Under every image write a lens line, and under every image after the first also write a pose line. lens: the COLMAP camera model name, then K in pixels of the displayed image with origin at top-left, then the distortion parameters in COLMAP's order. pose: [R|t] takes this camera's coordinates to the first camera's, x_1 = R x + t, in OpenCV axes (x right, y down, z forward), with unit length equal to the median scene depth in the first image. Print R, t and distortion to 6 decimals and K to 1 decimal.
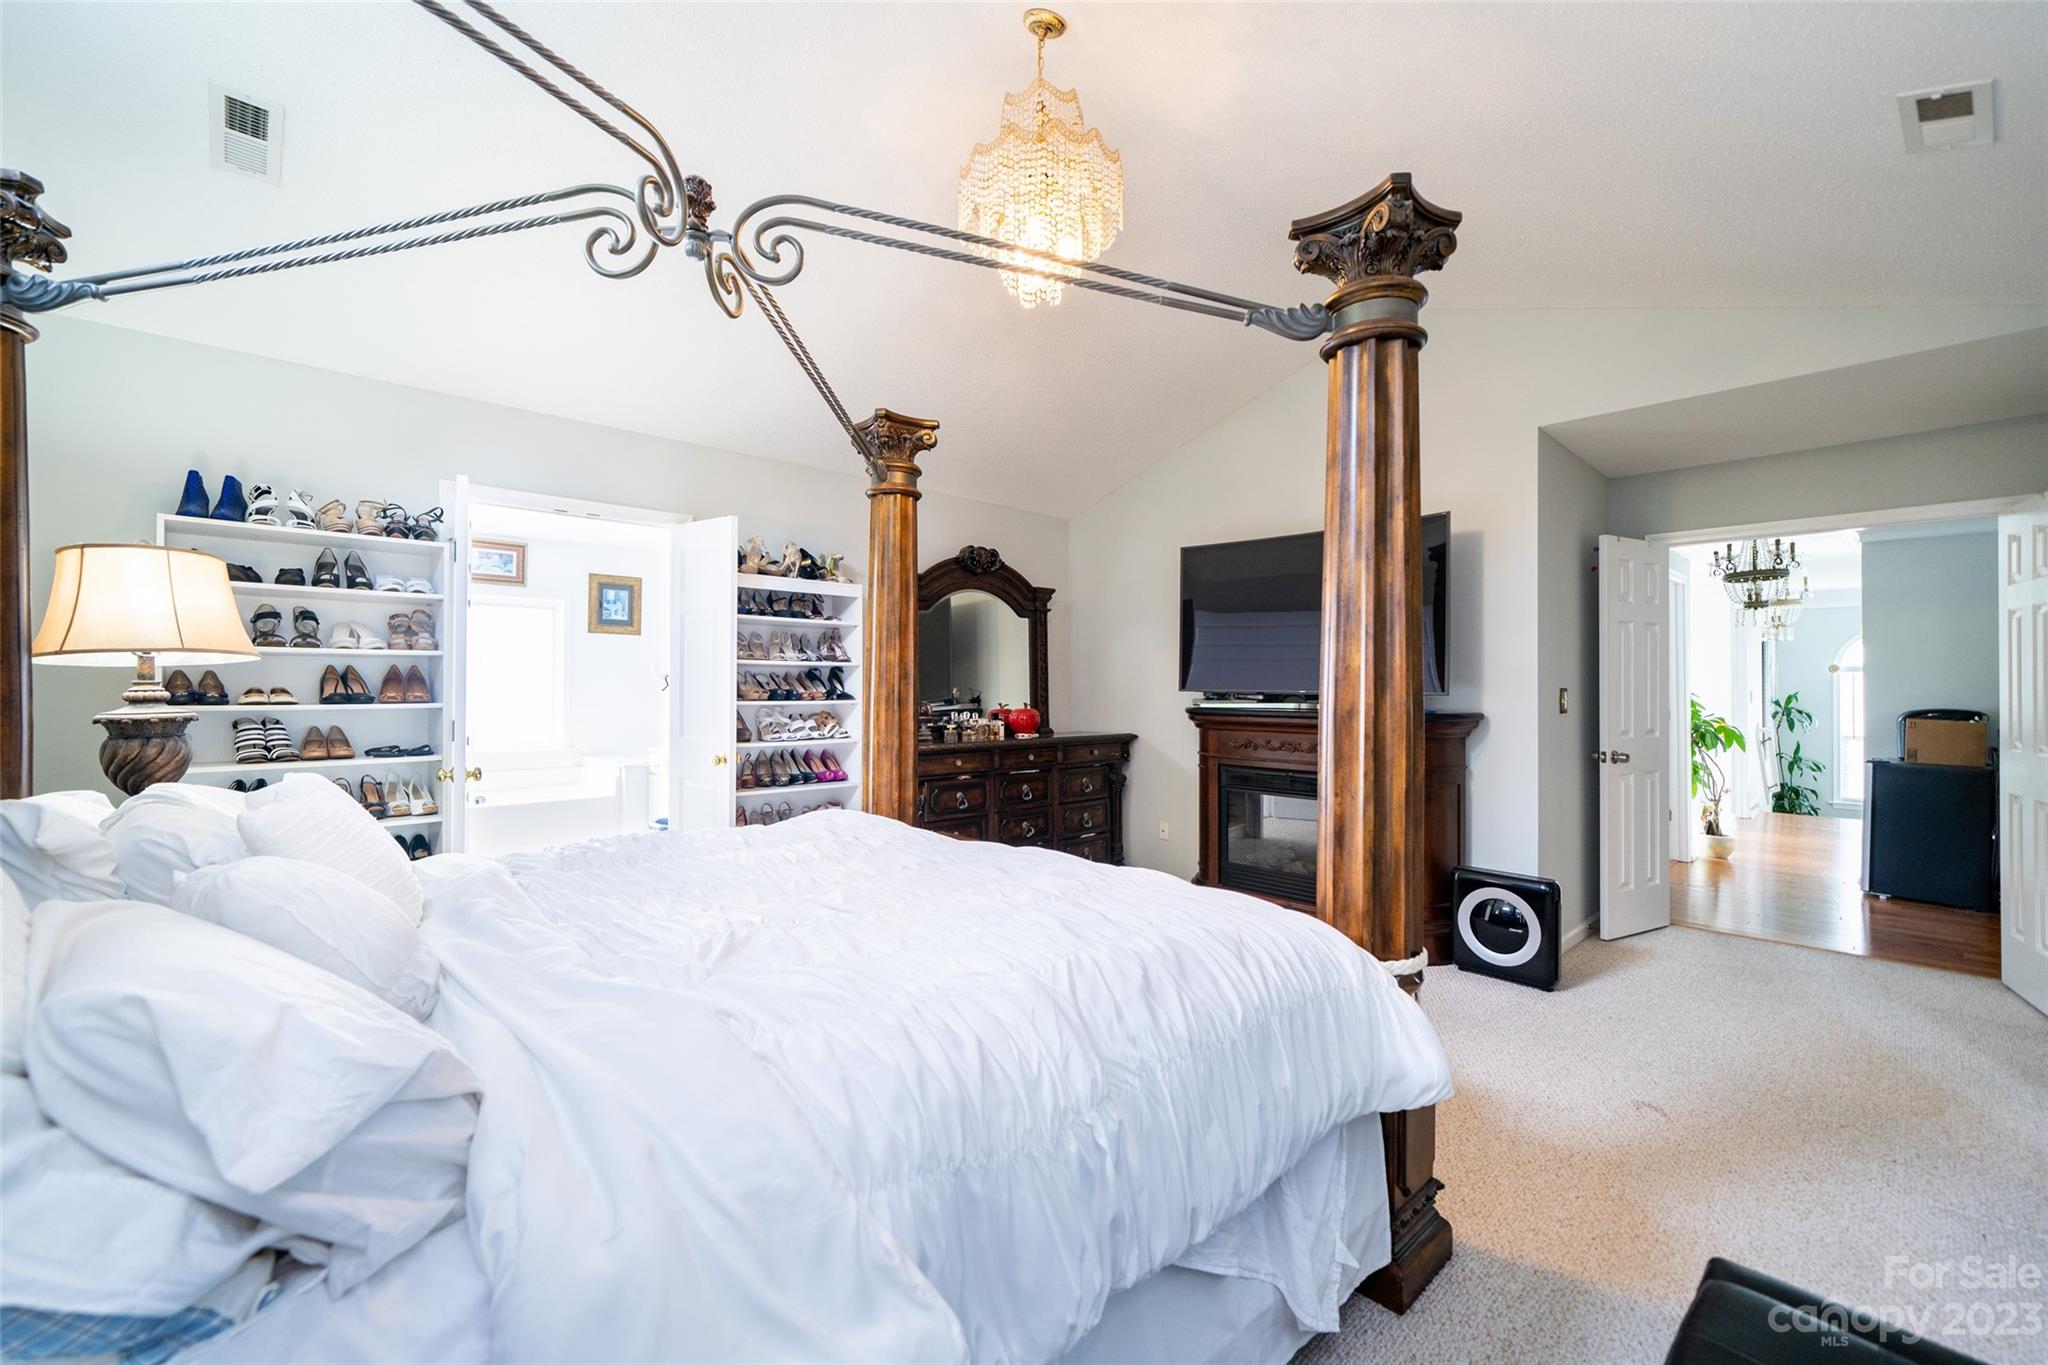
lens RADIAL K [[831.1, 0, 1021.9], [0, 831.1, 681.6], [0, 0, 1]] dist [-0.009571, 0.001042]
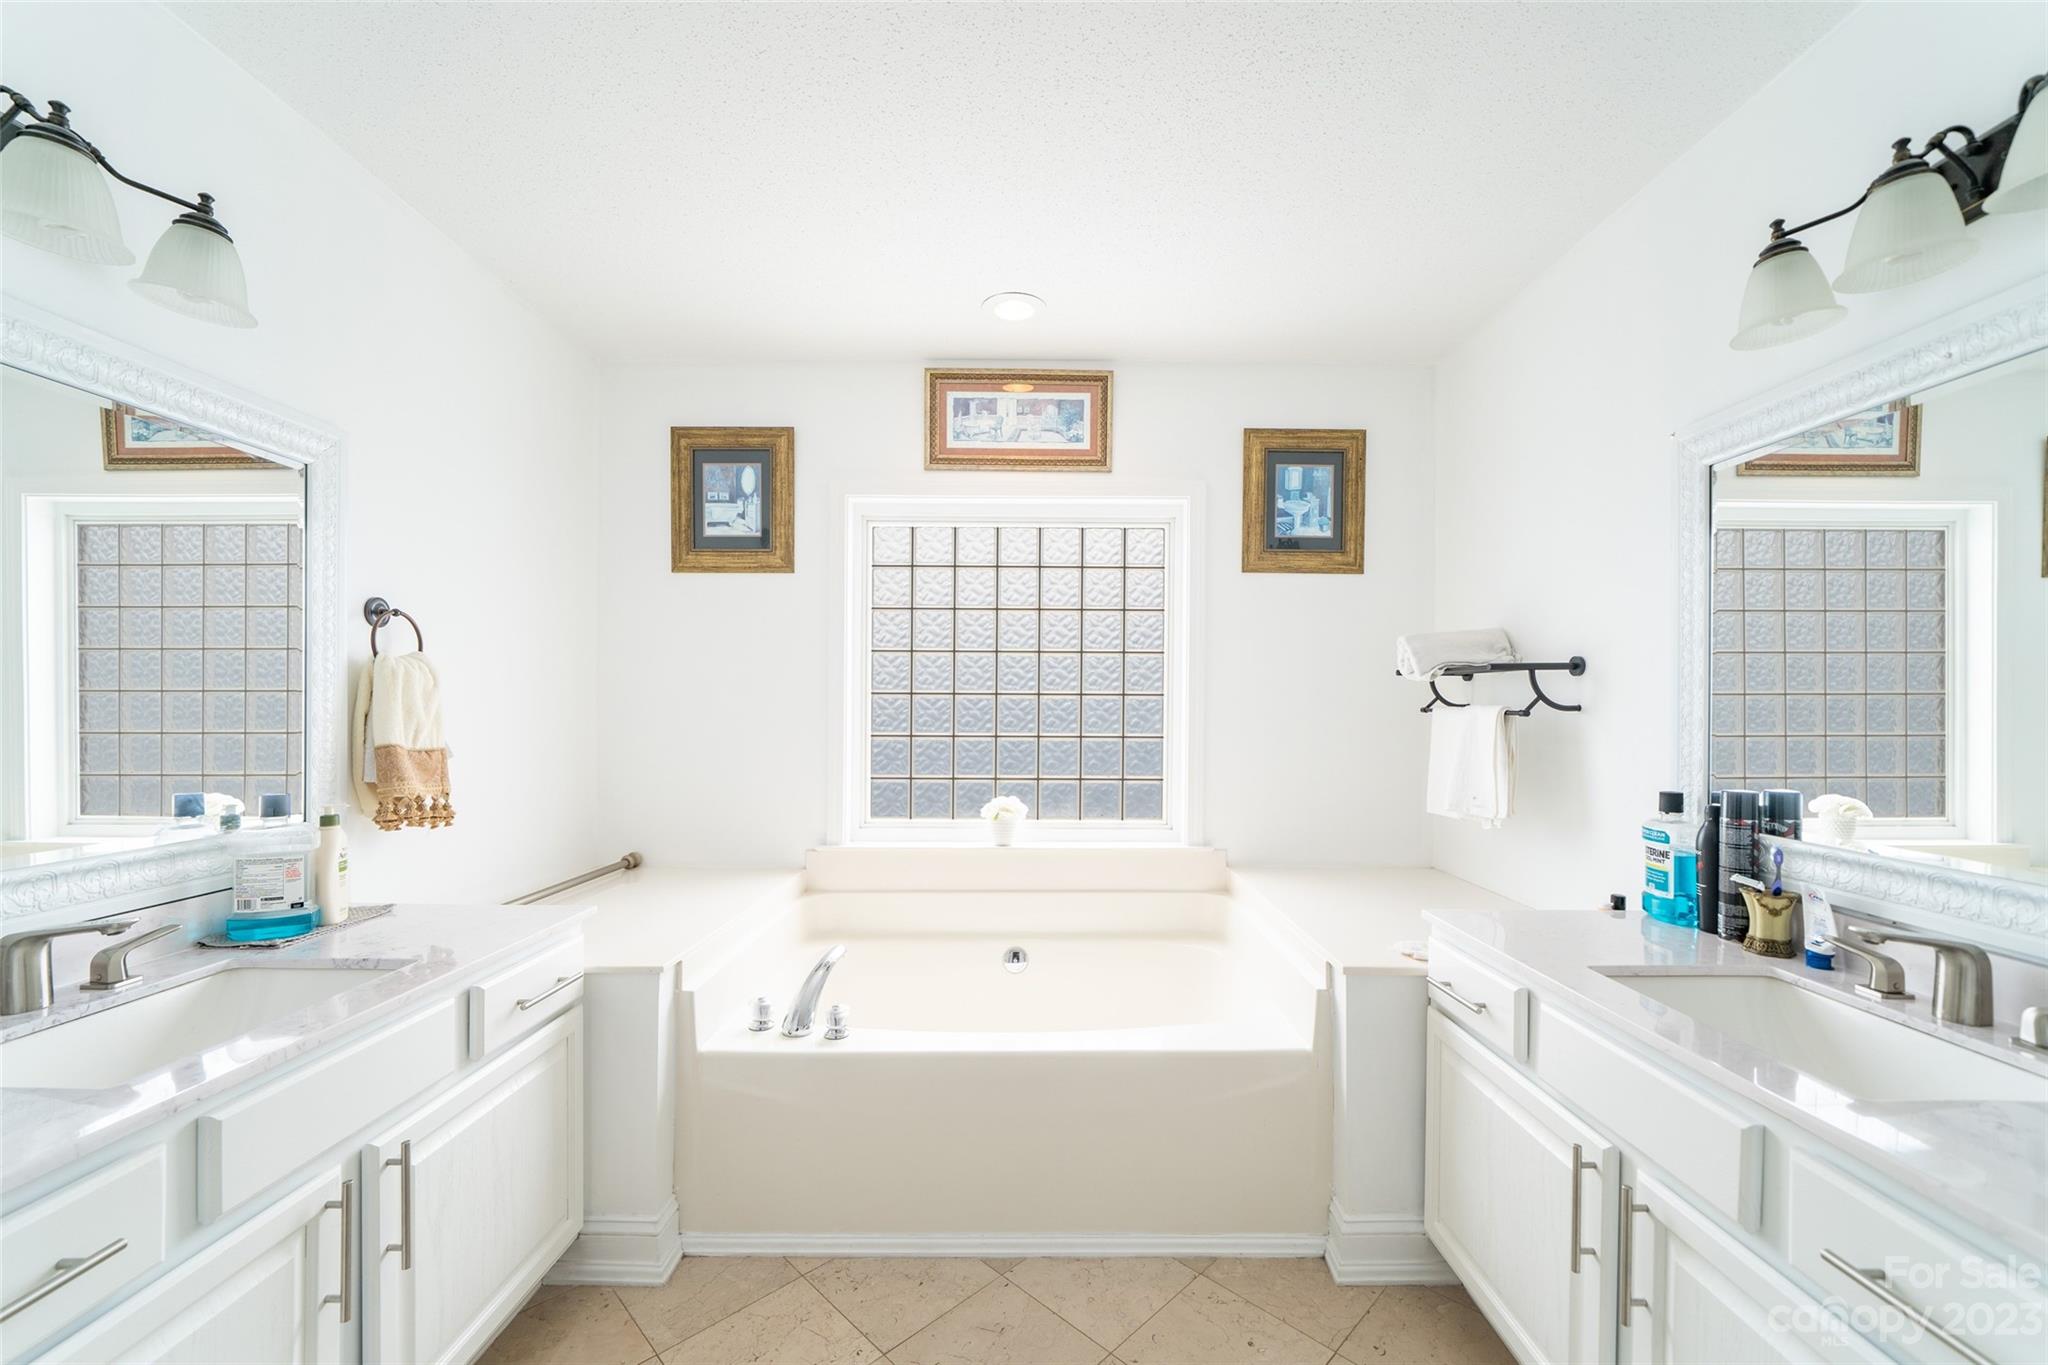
lens RADIAL K [[831.1, 0, 1024.8], [0, 831.1, 684.3], [0, 0, 1]] dist [-0.009571, 0.001042]
pose [[0.731418, 0.003761, -0.681919, -0.315052], [-0.005009, 0.999987, 0.000143, -0.002530], [0.681911, 0.003311, 0.731427, 0.615009]]
